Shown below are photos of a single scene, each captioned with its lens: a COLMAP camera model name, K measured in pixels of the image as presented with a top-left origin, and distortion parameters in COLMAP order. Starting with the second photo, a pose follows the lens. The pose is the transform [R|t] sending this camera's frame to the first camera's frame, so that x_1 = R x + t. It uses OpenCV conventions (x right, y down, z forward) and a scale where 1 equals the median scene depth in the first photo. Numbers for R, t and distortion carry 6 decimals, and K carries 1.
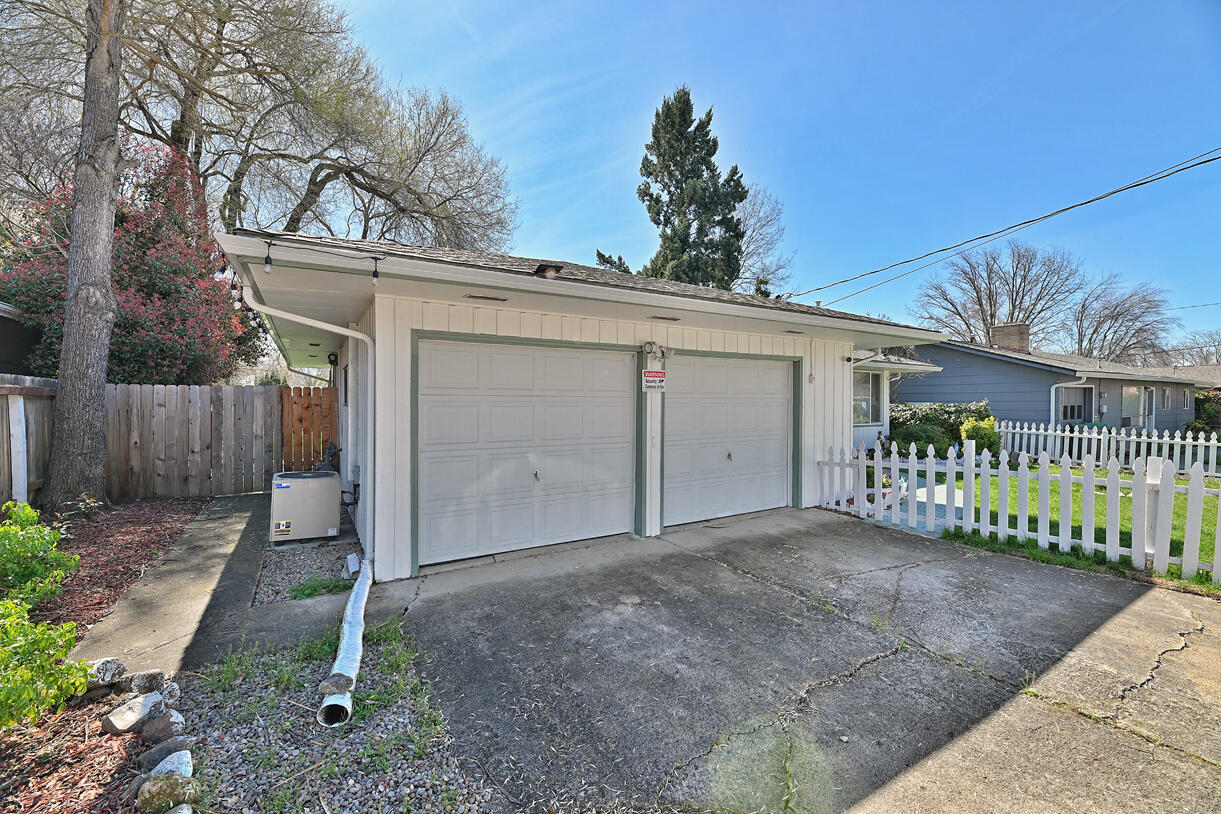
lens RADIAL K [[492.5, 0, 606.6], [0, 492.5, 405.9], [0, 0, 1]] dist [-0.000127, -0.003099]
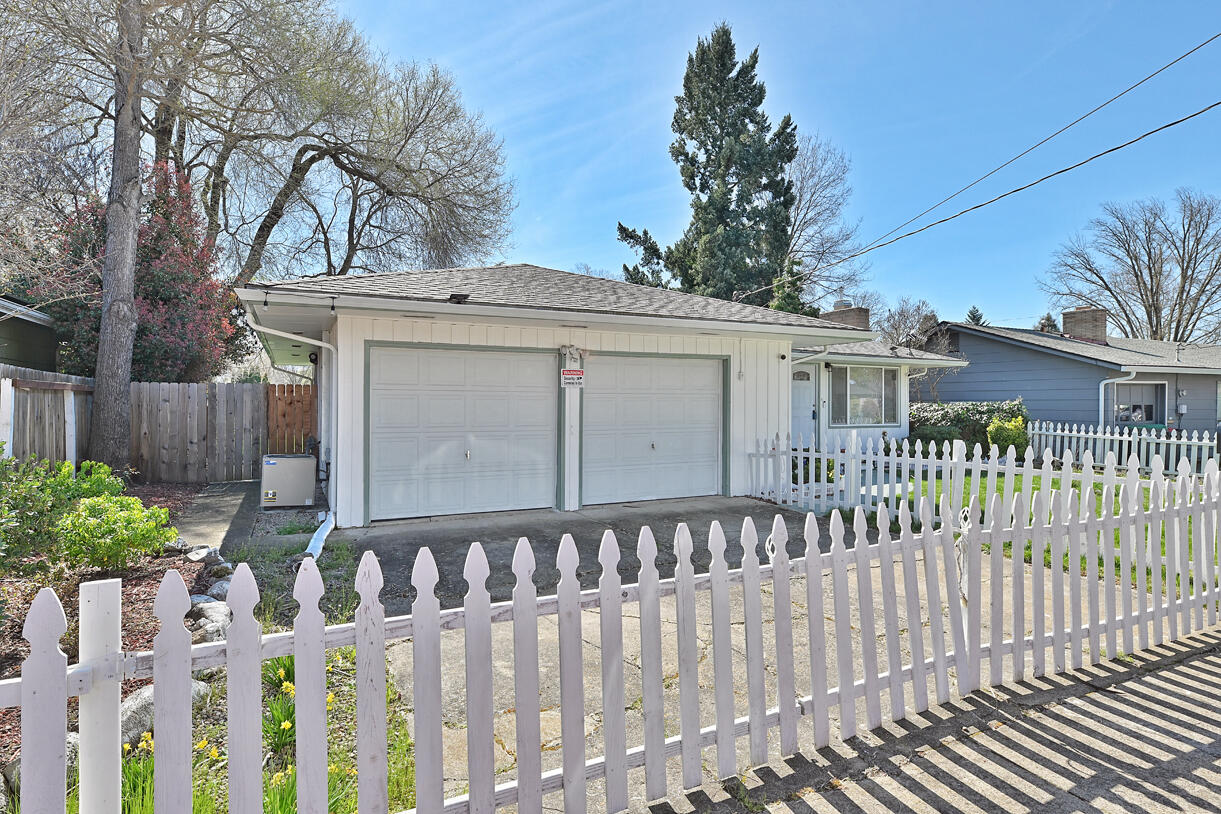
lens RADIAL K [[644.3, 0, 610.5], [0, 644.3, 407.0], [0, 0, 1]] dist [0.005053, 0.000275]
pose [[0.996209, 0.001224, -0.086989, 0.099534], [-0.001652, 0.999987, -0.004844, 0.007786], [0.086982, 0.004969, 0.996197, -0.161208]]
